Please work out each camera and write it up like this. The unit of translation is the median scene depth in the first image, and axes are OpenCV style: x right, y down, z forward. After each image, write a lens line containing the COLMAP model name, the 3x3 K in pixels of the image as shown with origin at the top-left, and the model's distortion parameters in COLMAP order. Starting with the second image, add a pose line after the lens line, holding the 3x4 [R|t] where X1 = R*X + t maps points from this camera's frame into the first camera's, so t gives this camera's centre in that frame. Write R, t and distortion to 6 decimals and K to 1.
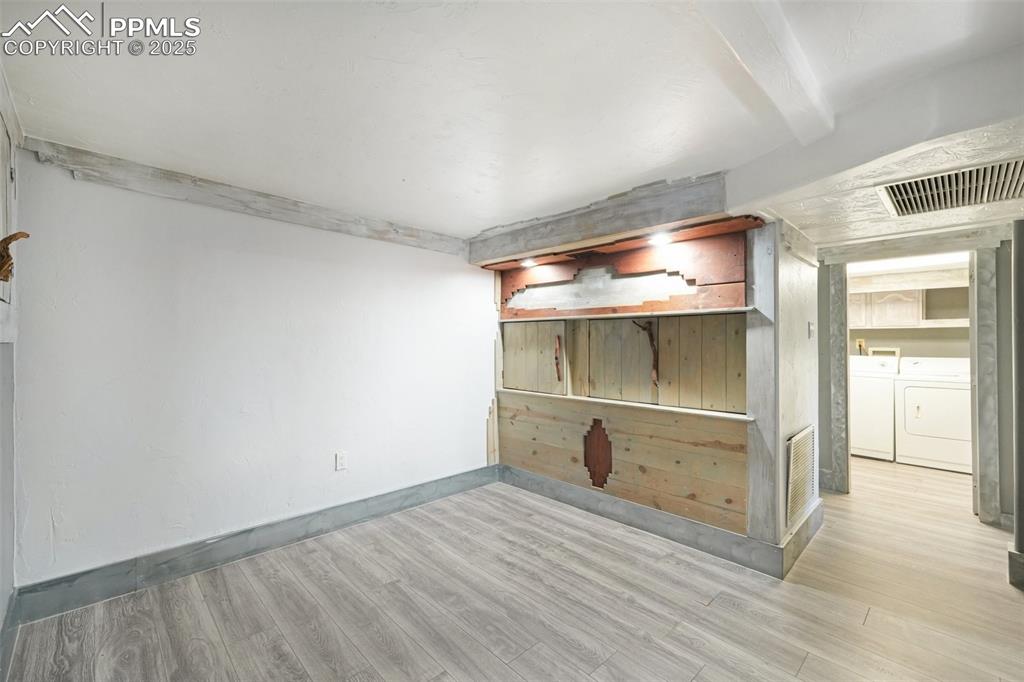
lens RADIAL K [[435.2, 0, 511.3], [0, 435.2, 338.9], [0, 0, 1]] dist [0.003685, 0.000688]
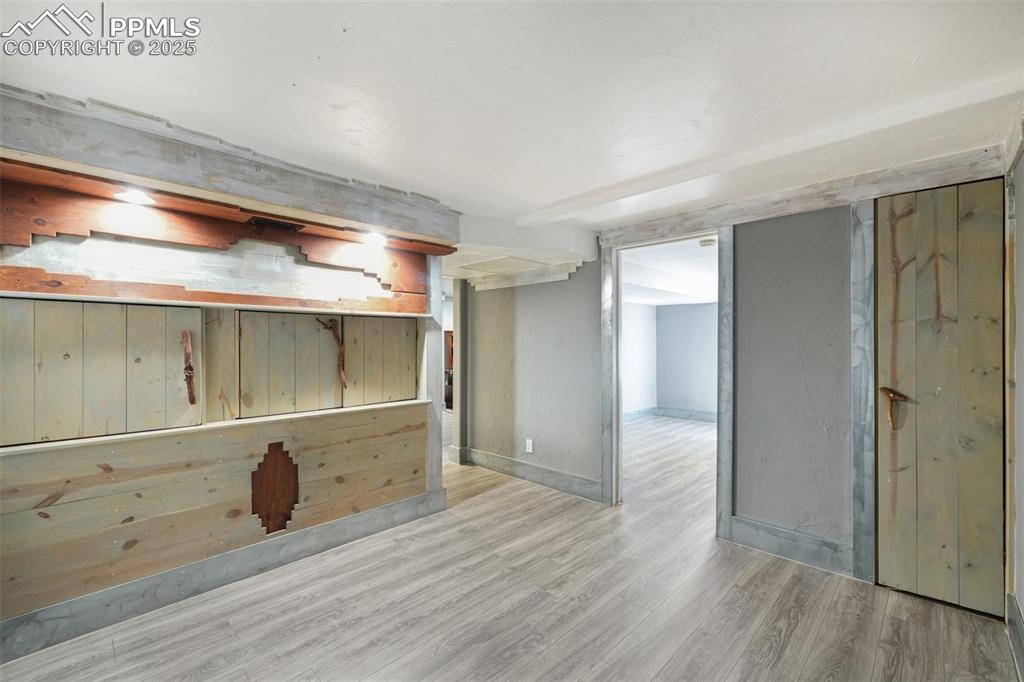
lens RADIAL K [[435.2, 0, 510.7], [0, 435.2, 338.1], [0, 0, 1]] dist [0.003685, 0.000688]
pose [[-0.032070, 0.004042, 0.999477, -0.630372], [-0.009228, 0.999948, -0.004340, 0.000324], [-0.999443, -0.009363, -0.032031, 0.667510]]
